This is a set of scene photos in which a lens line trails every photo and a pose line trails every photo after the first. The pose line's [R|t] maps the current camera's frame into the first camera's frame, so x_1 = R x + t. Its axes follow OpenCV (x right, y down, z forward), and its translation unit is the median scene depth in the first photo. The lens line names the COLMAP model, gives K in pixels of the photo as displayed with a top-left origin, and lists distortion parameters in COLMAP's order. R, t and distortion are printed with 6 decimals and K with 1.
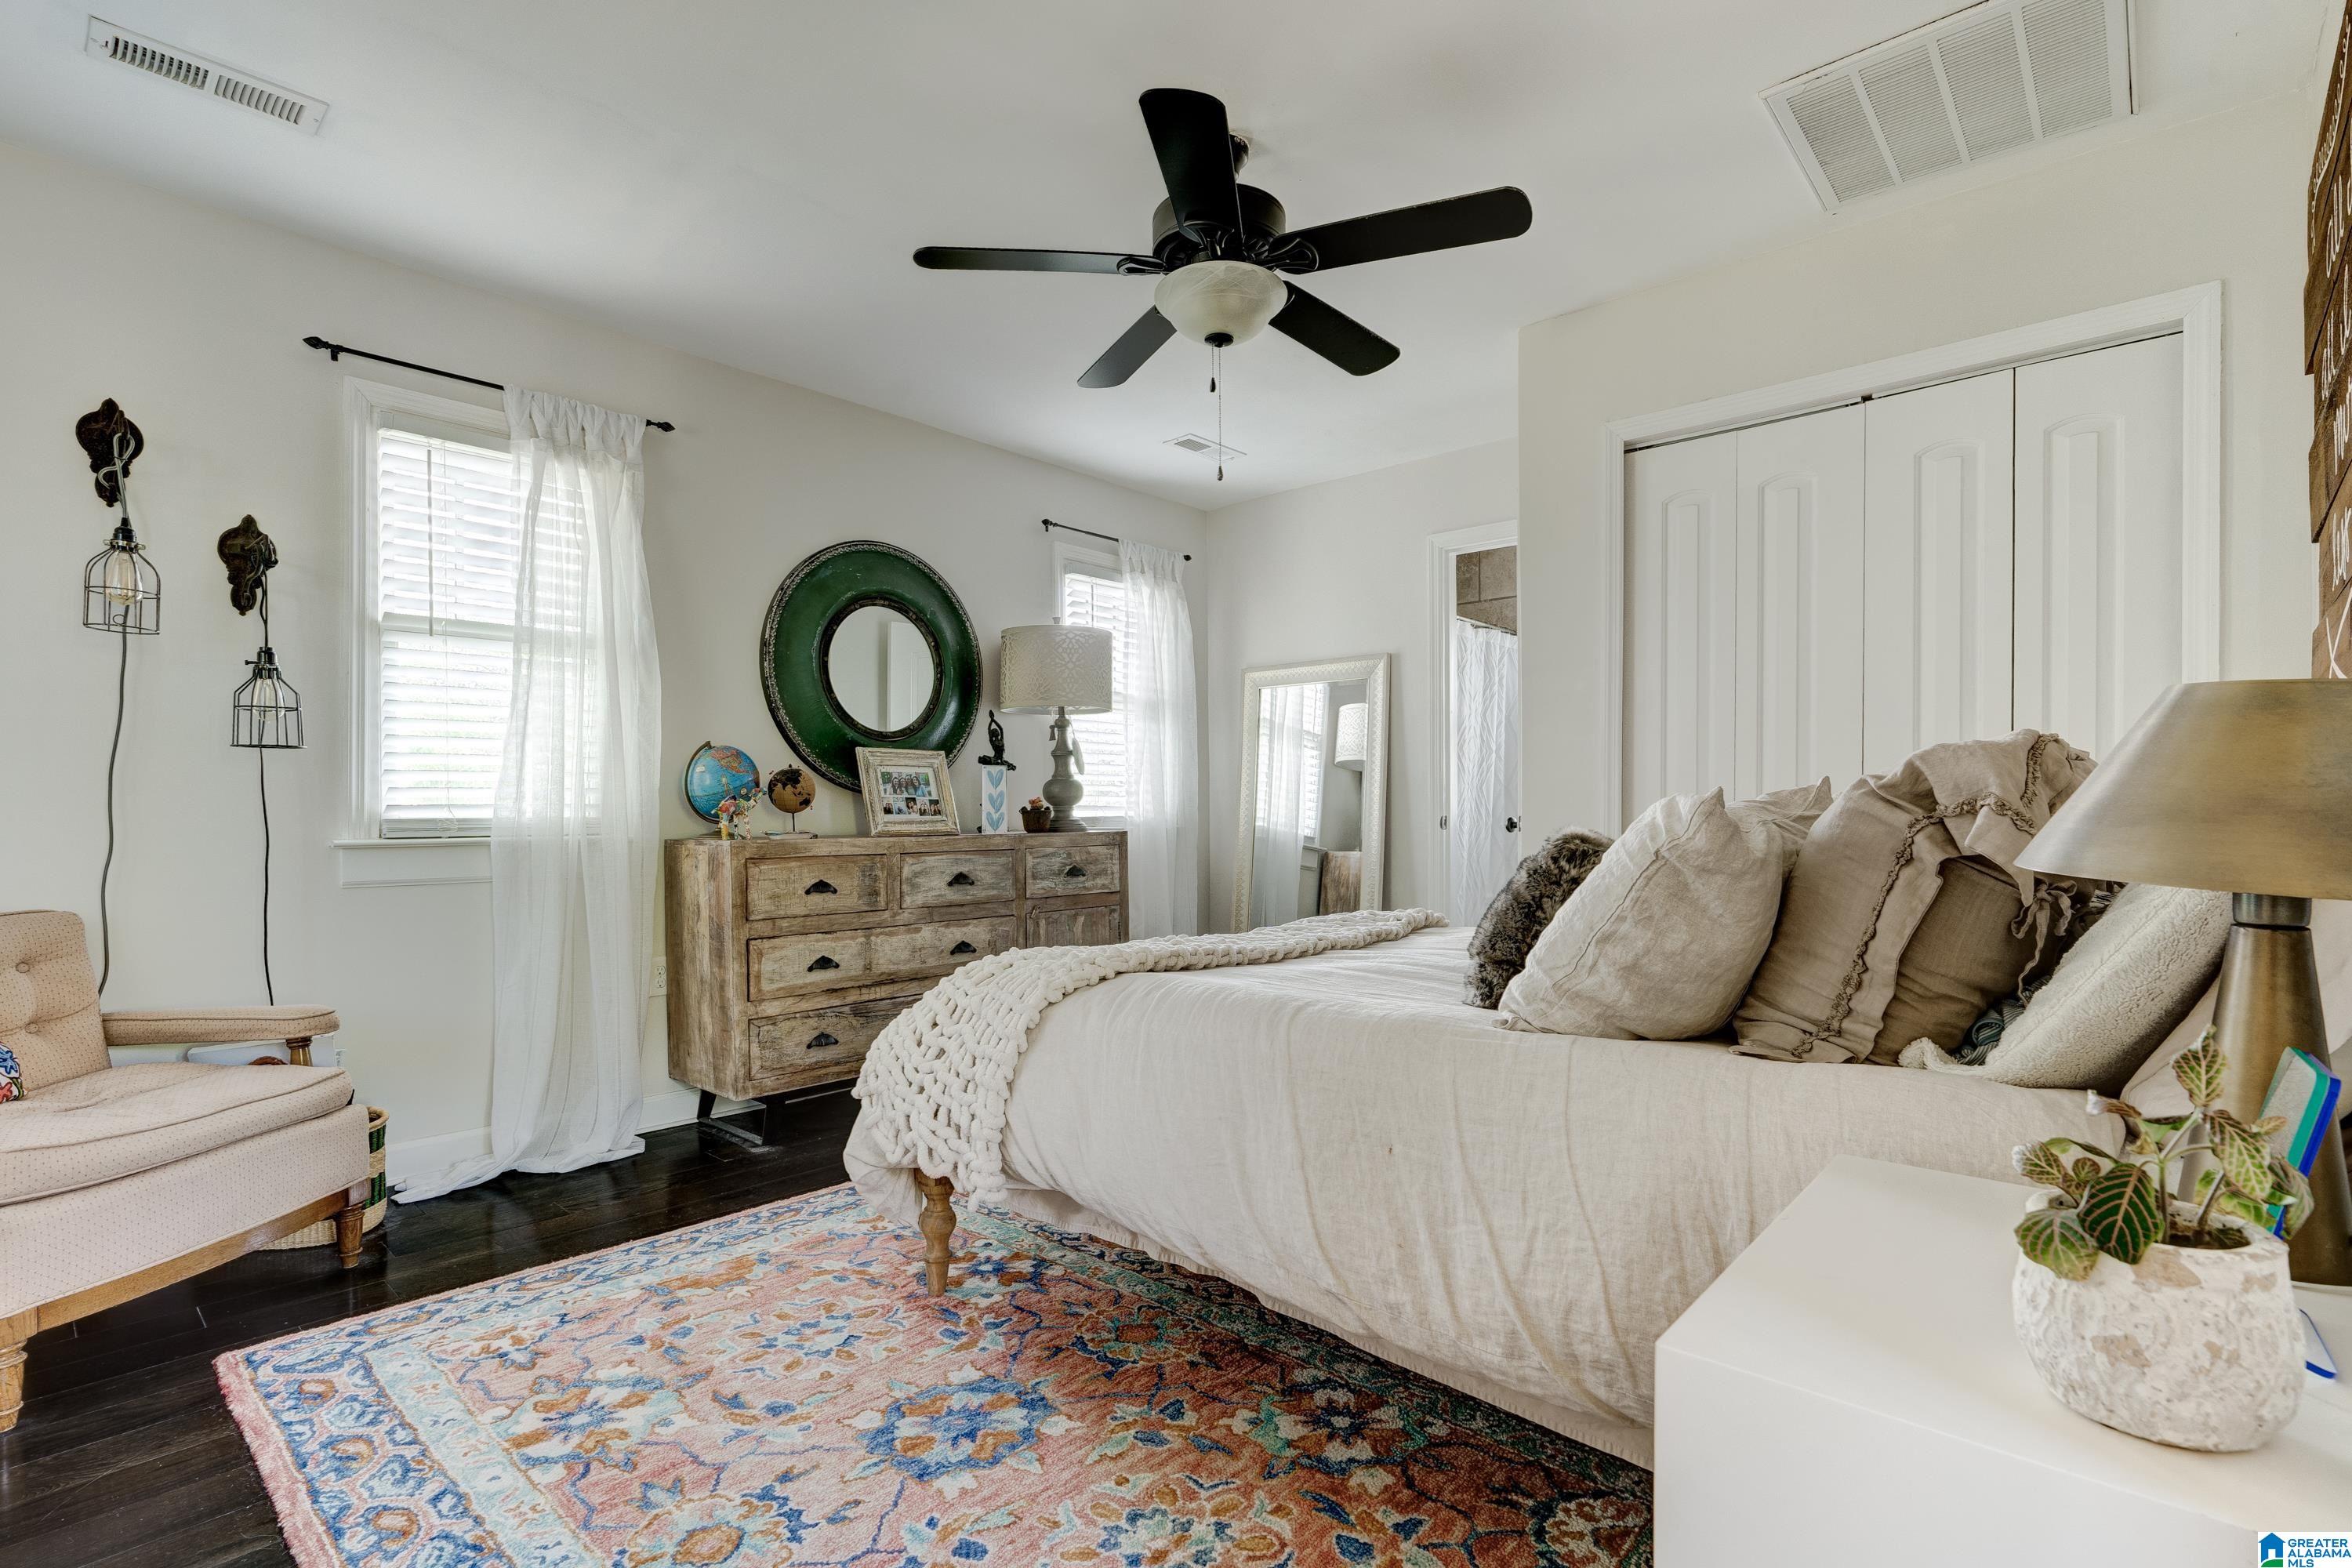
lens RADIAL K [[1082.5, 0, 1170.3], [0, 1082.5, 797.7], [0, 0, 1]] dist [-0.004173, -0.000005]
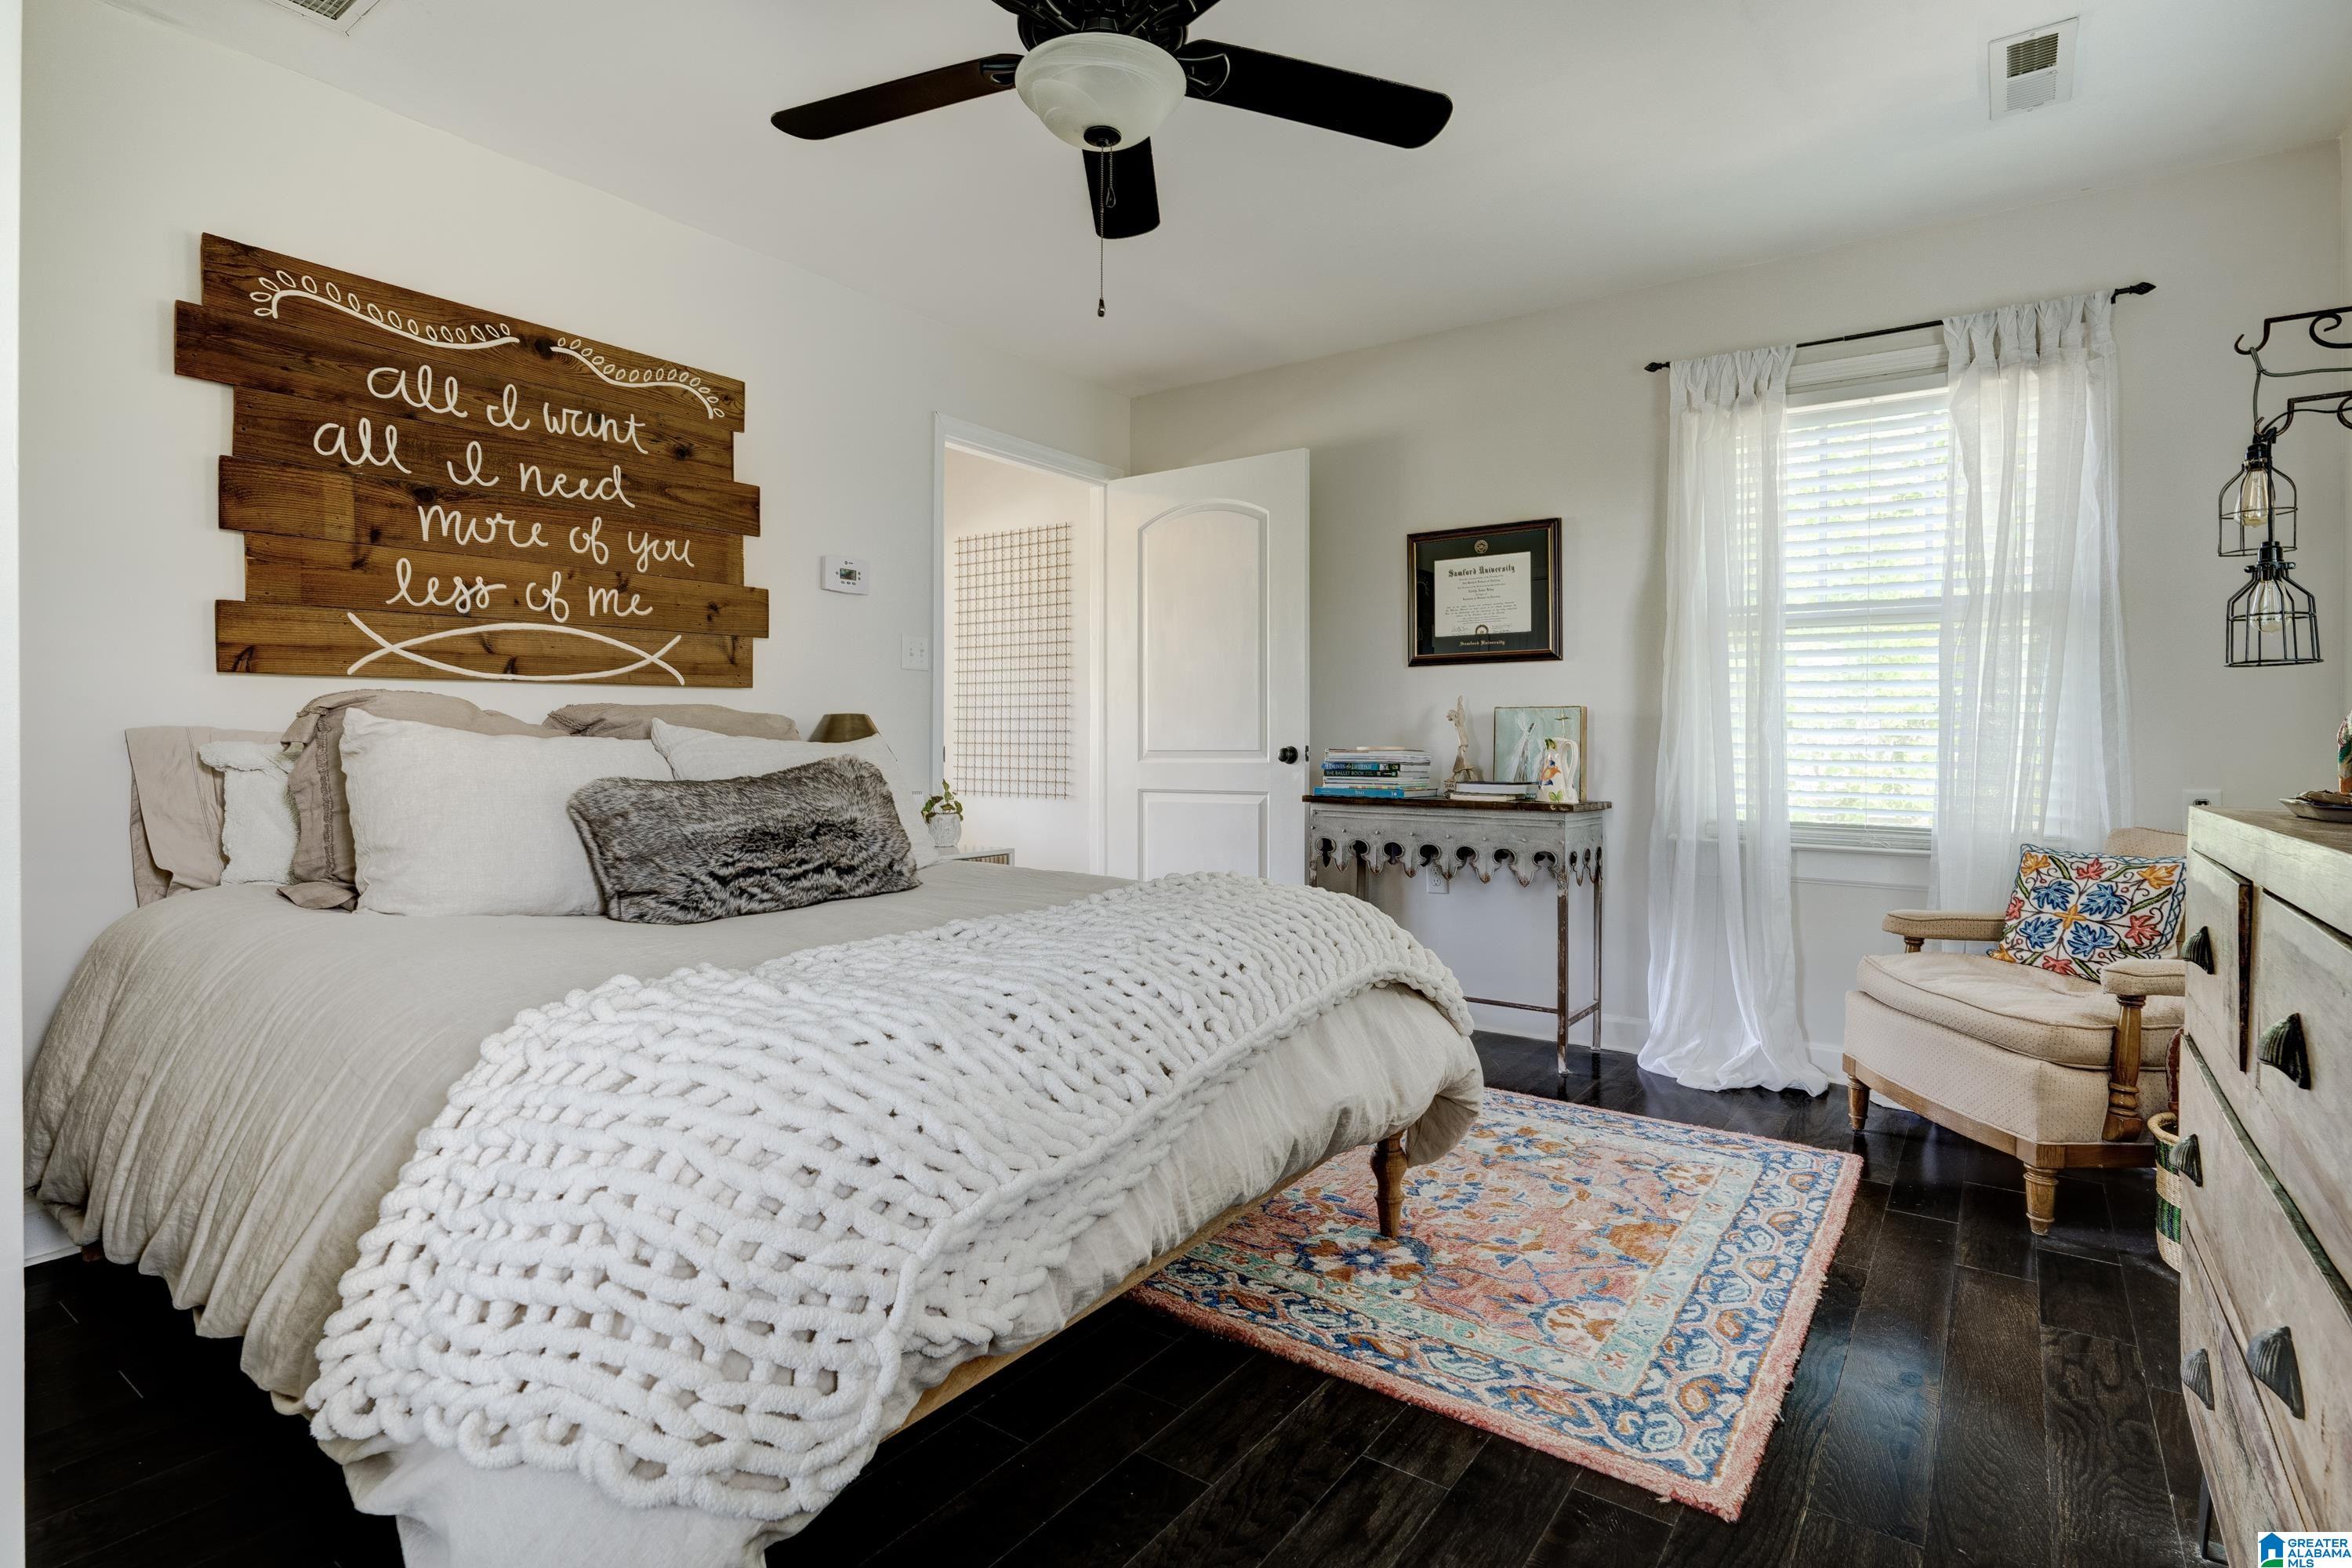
lens RADIAL K [[1160.9, 0, 1177.5], [0, 1160.9, 771.4], [0, 0, 1]] dist [0.000134, 0.000013]
pose [[-0.993194, 0.003589, -0.116412, 0.093815], [0.002523, 0.999954, 0.009305, 0.028574], [0.116440, 0.008948, -0.993157, 1.987843]]
